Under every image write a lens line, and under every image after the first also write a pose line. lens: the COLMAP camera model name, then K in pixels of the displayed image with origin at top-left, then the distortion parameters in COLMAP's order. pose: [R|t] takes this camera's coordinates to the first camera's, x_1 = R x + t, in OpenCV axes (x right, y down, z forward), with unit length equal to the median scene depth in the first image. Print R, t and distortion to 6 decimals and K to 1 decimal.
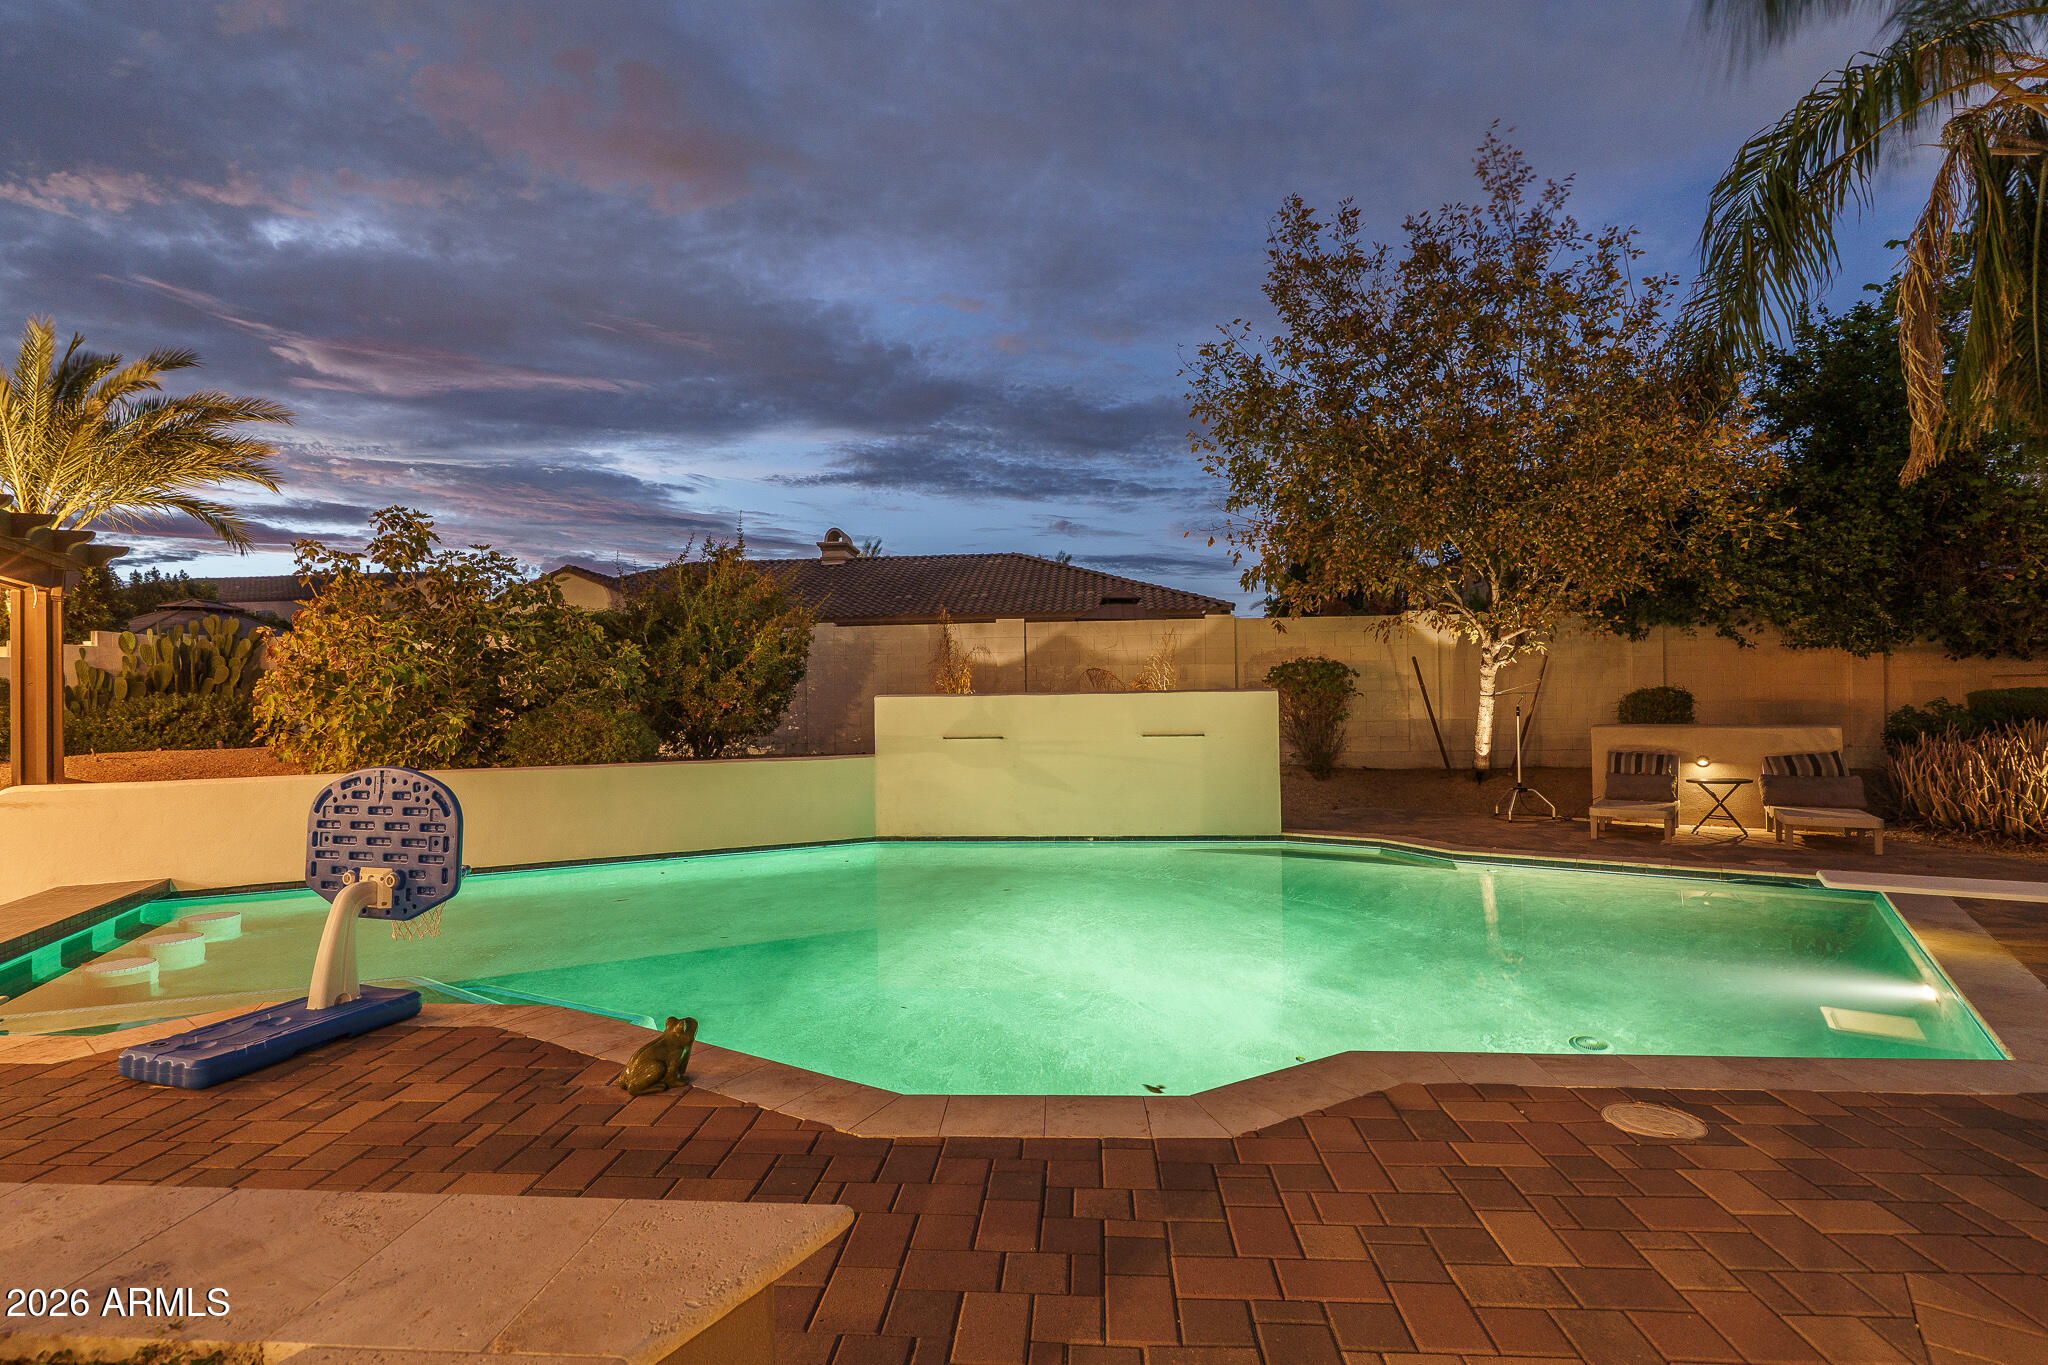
lens RADIAL K [[952.5, 0, 1018.7], [0, 952.5, 702.4], [0, 0, 1]] dist [-0.004005, -0.001393]
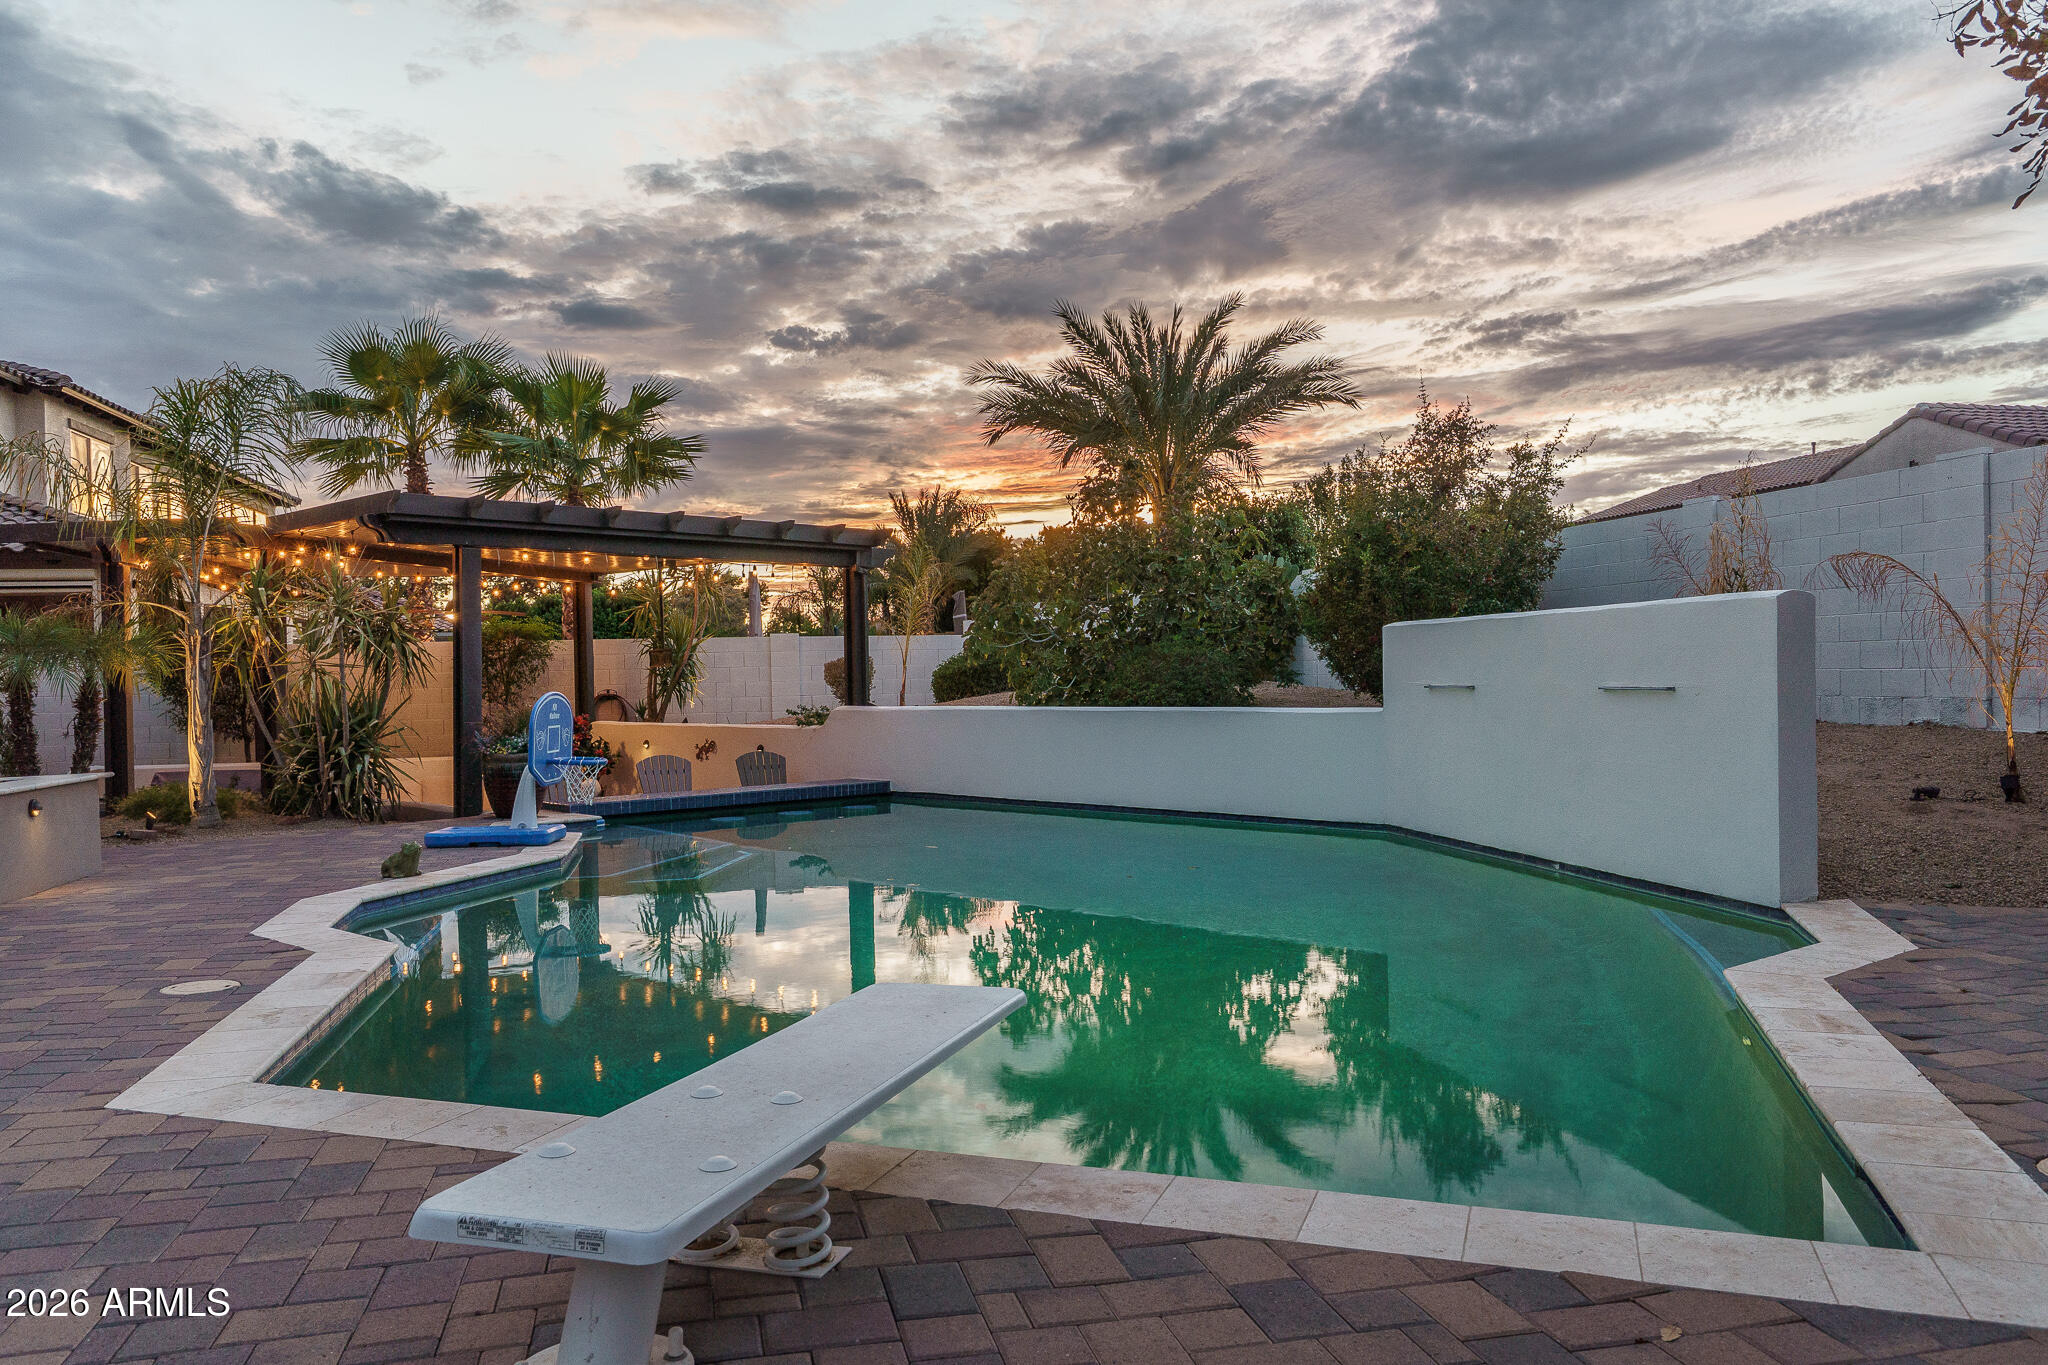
lens RADIAL K [[1480.6, 0, 1027.5], [0, 1480.6, 680.0], [0, 0, 1]] dist [0.004996, 0.007341]
pose [[0.290287, 0.012071, -0.956863, 0.737729], [0.022199, 0.999566, 0.019345, 0.006601], [0.956682, -0.026857, 0.289893, 0.386208]]
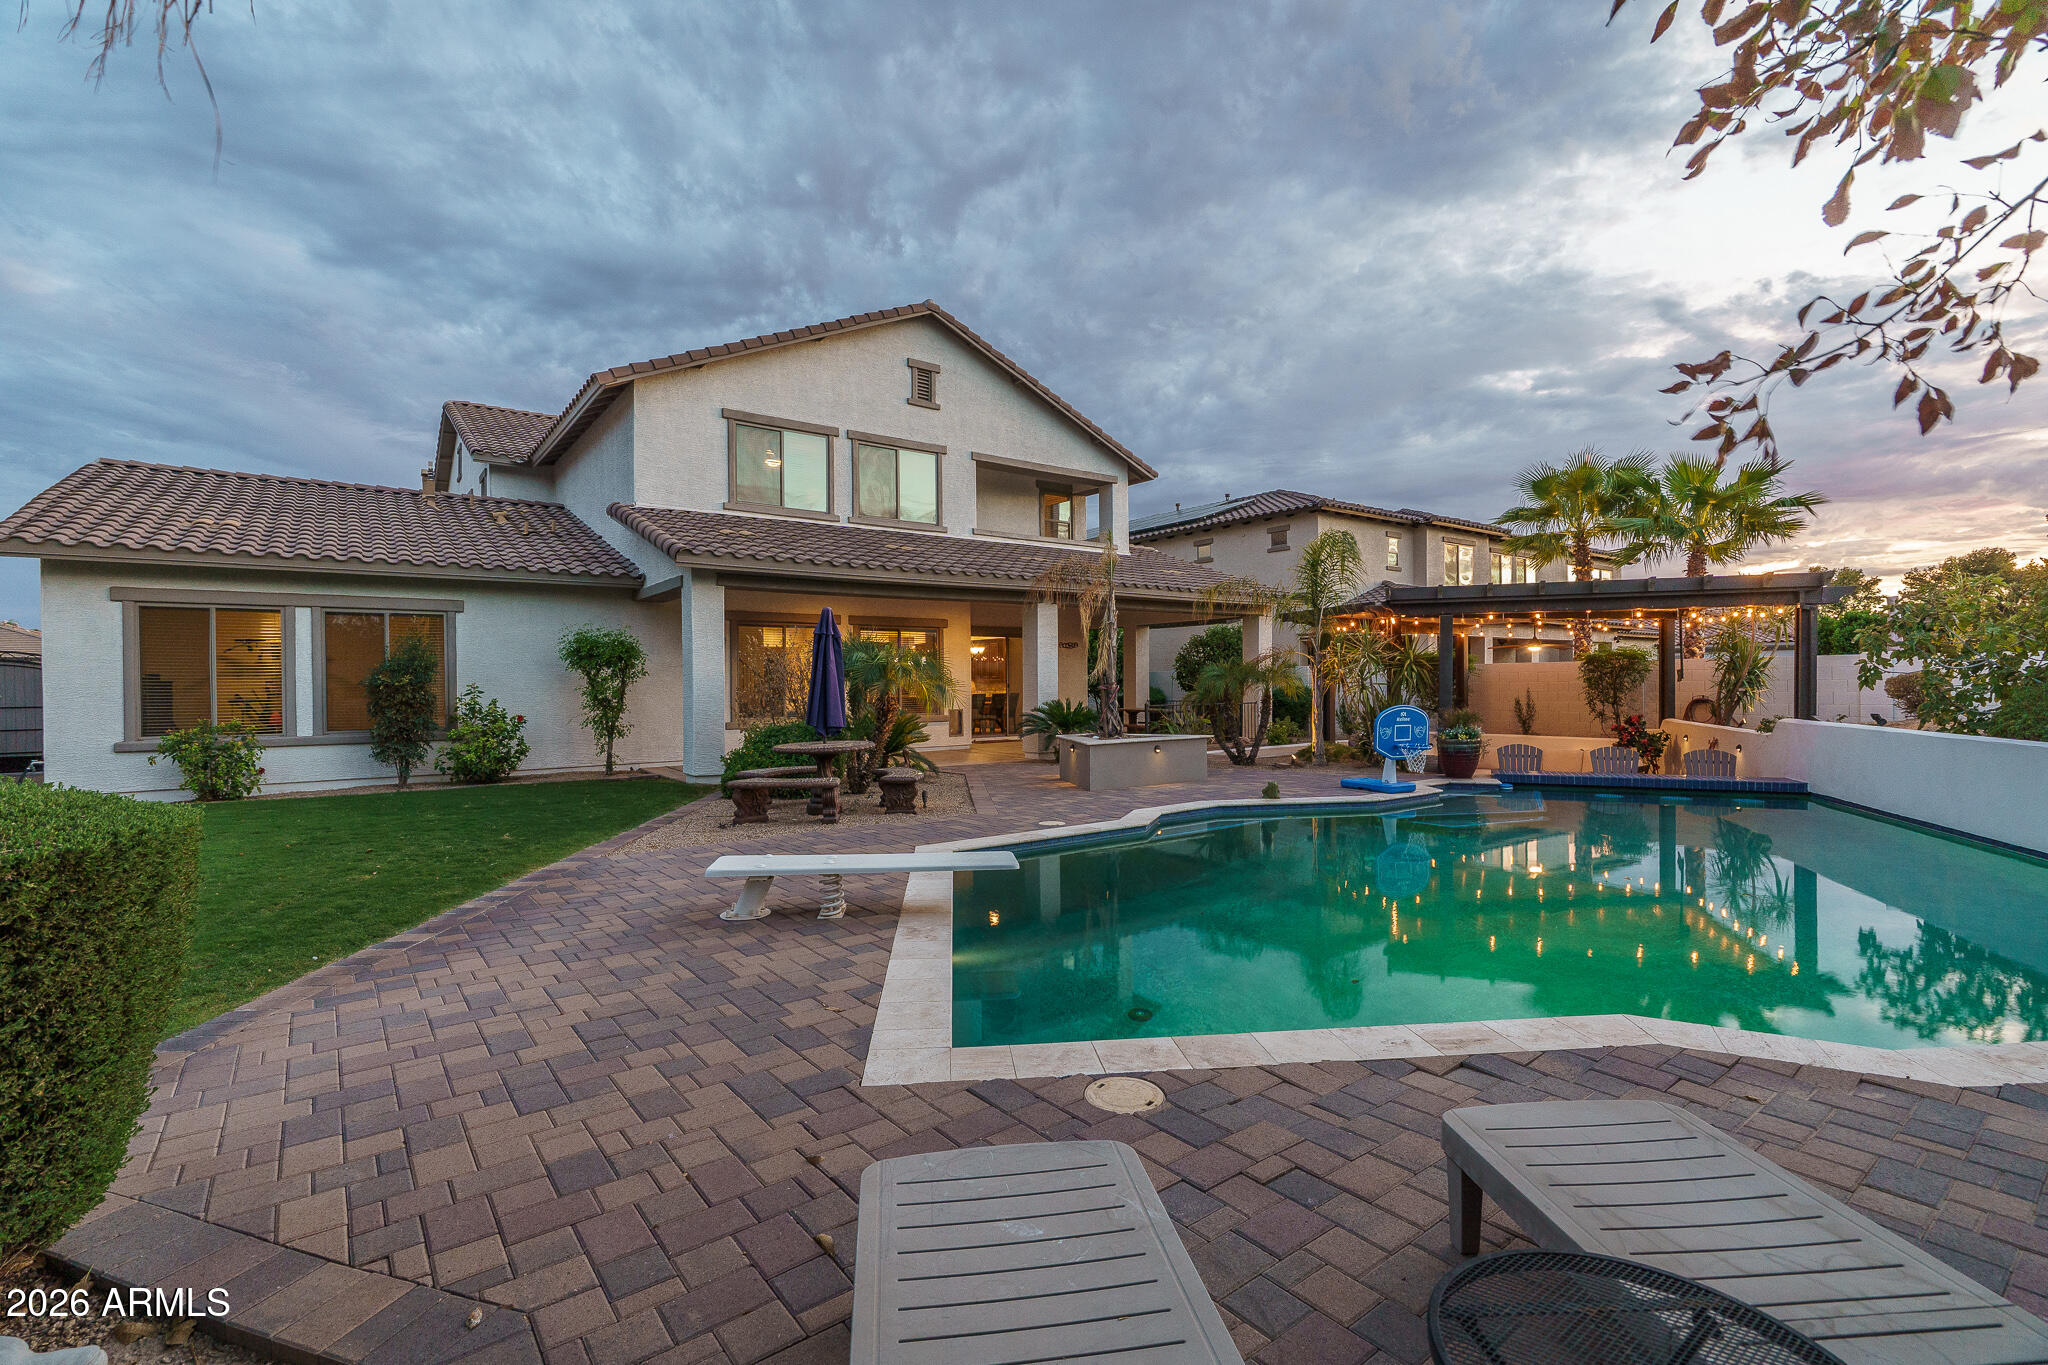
lens RADIAL K [[931.0, 0, 1013.2], [0, 931.0, 692.0], [0, 0, 1]] dist [0.001115, 0.000154]
pose [[-0.758396, 0.027764, -0.651203, 0.732004], [0.022696, 0.999611, 0.016186, -0.014377], [0.651399, -0.002504, -0.758731, 0.840786]]
